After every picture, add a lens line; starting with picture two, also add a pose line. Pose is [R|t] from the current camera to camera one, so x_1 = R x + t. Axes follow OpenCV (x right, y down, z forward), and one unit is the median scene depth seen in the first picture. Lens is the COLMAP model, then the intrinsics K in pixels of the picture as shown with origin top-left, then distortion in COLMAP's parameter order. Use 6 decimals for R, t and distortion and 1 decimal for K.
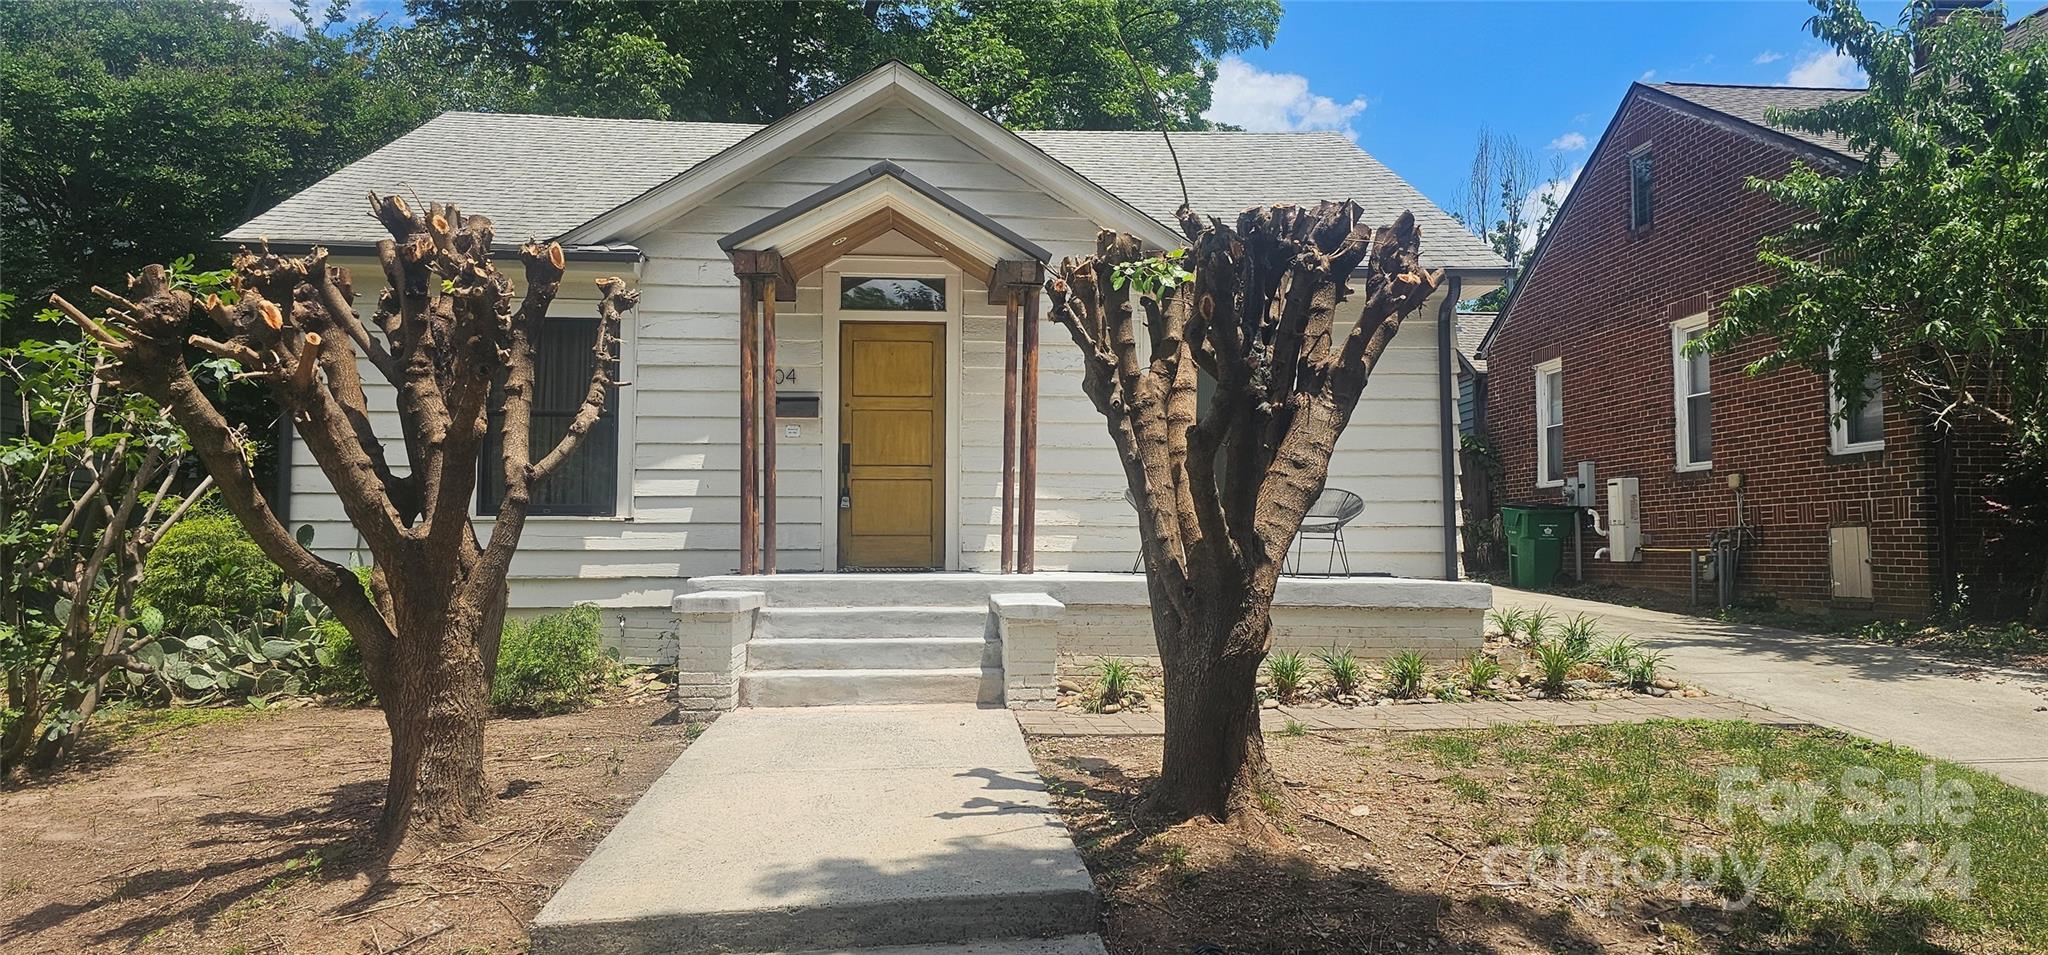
lens RADIAL K [[1376.9, 0, 1024.1], [0, 1376.9, 476.7], [0, 0, 1]] dist [0.060319, -0.001562]
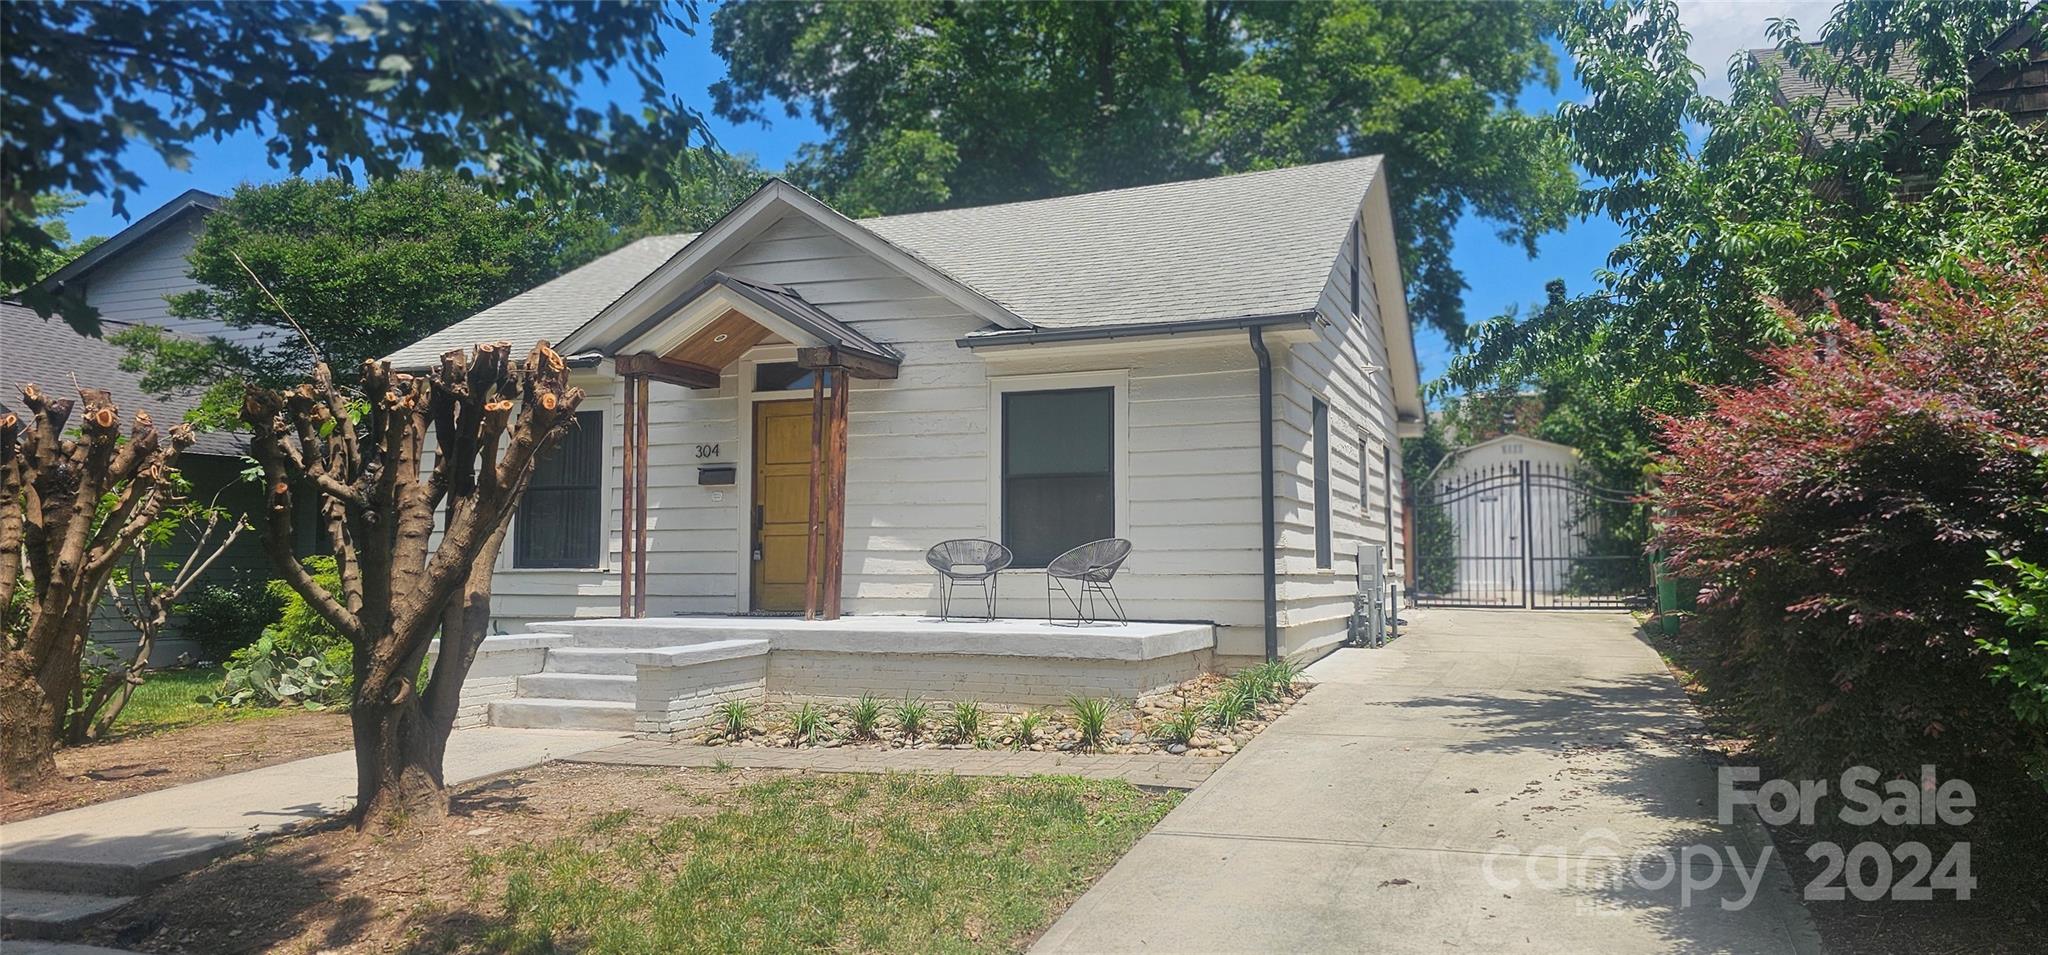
lens RADIAL K [[1376.9, 0, 1025.1], [0, 1376.9, 476.5], [0, 0, 1]] dist [0.060319, -0.001562]
pose [[0.899173, -0.032453, -0.436389, 0.602995], [0.027005, 0.999461, -0.018683, -0.020853], [0.436760, 0.005014, 0.899564, 0.038775]]
